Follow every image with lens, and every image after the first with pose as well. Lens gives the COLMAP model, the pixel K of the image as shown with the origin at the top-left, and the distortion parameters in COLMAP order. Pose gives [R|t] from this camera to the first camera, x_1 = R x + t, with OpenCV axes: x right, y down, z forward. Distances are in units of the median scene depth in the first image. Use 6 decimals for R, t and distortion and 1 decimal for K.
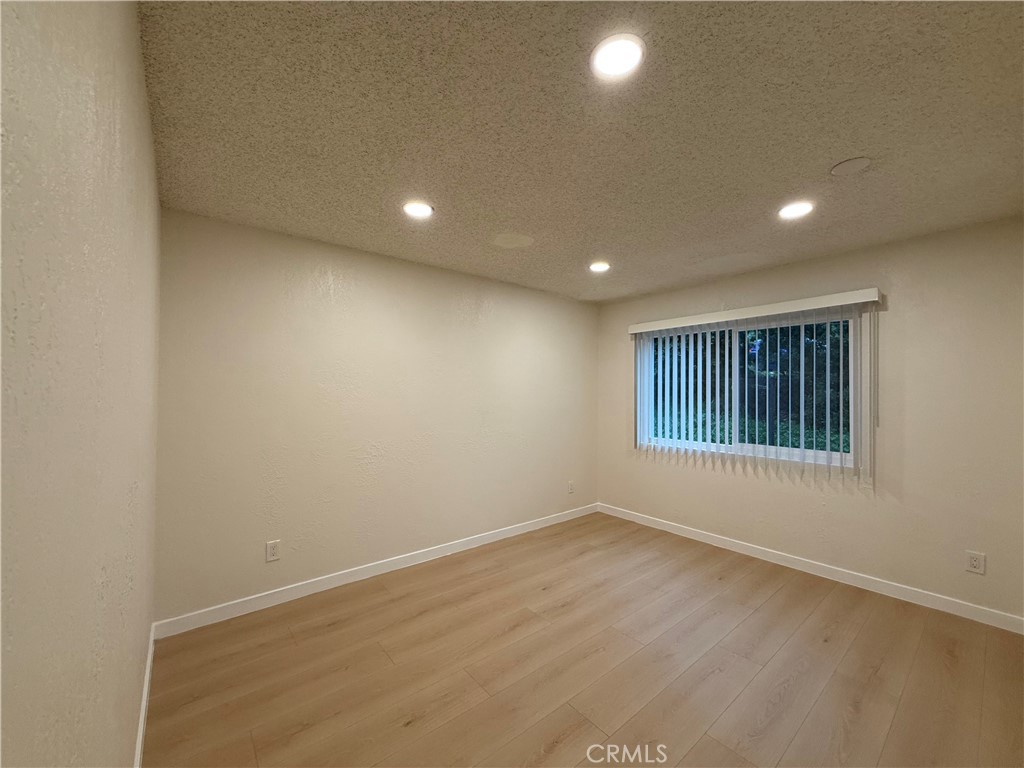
lens RADIAL K [[407.6, 0, 510.3], [0, 407.6, 383.1], [0, 0, 1]] dist [-0.000114, 0.000285]
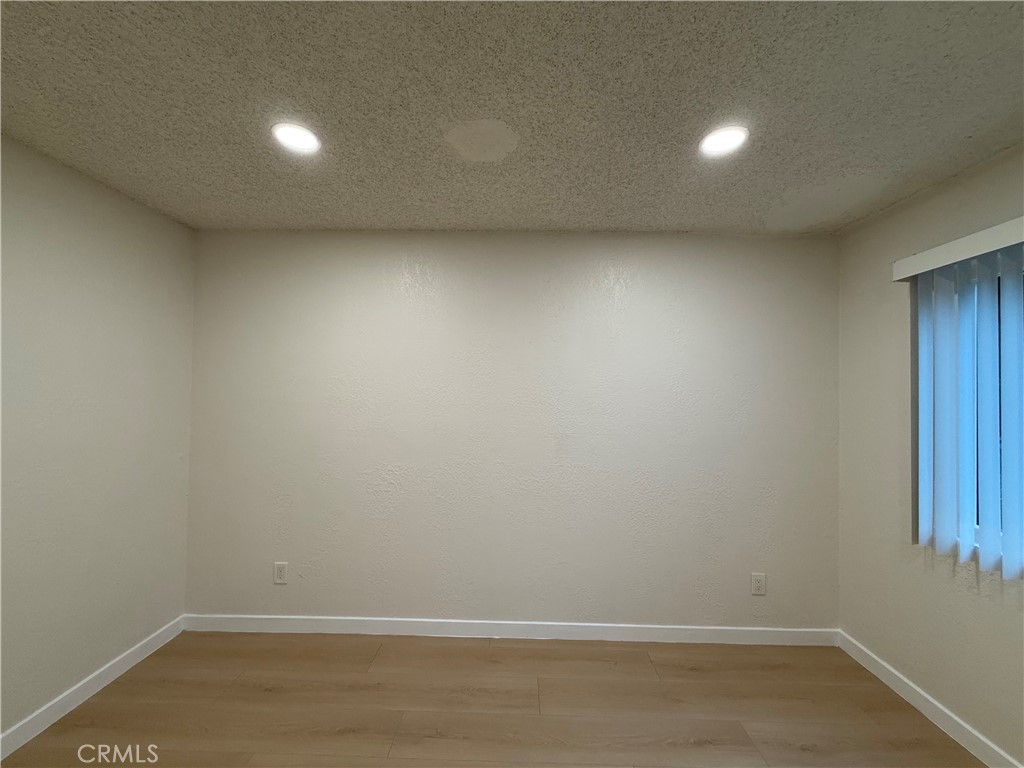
lens RADIAL K [[407.6, 0, 510.3], [0, 407.6, 383.1], [0, 0, 1]] dist [-0.000114, 0.000285]
pose [[0.758180, -0.009467, -0.651977, 0.339731], [0.005068, 0.999950, -0.008626, -0.009079], [0.652026, 0.003236, 0.758190, 0.506704]]
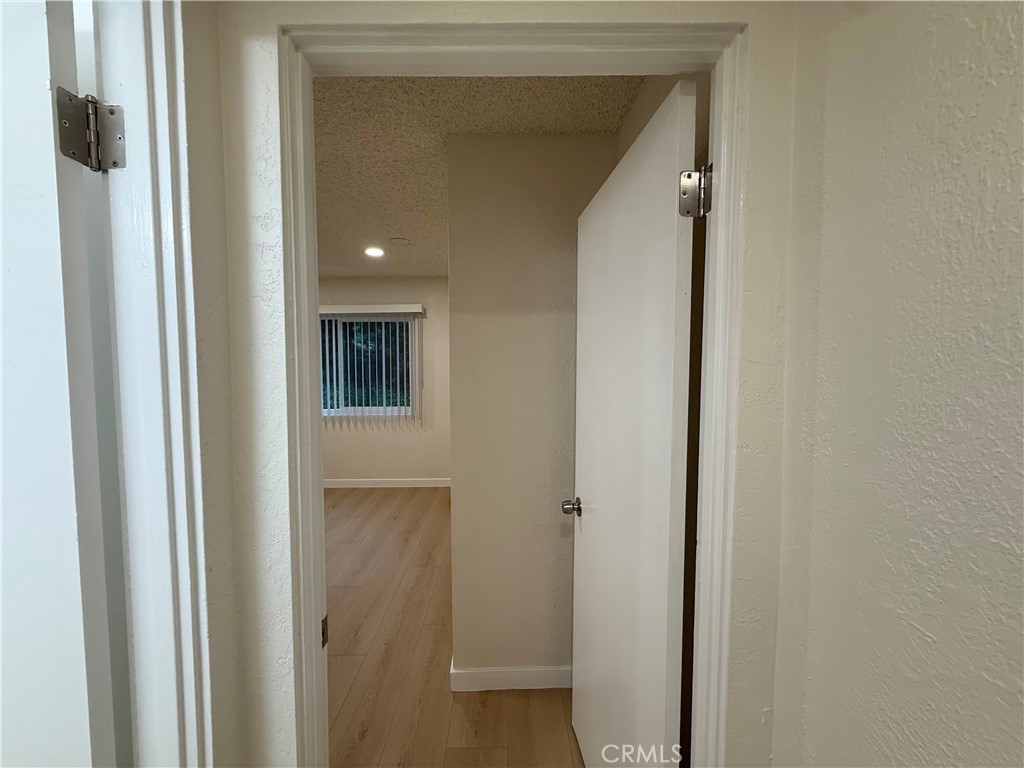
lens RADIAL K [[407.6, 0, 510.3], [0, 407.6, 383.1], [0, 0, 1]] dist [-0.000114, 0.000285]
pose [[0.622335, -0.062870, 0.780222, -0.148841], [-0.010365, 0.996020, 0.088526, -0.058755], [-0.782682, -0.063180, 0.619207, -0.267281]]
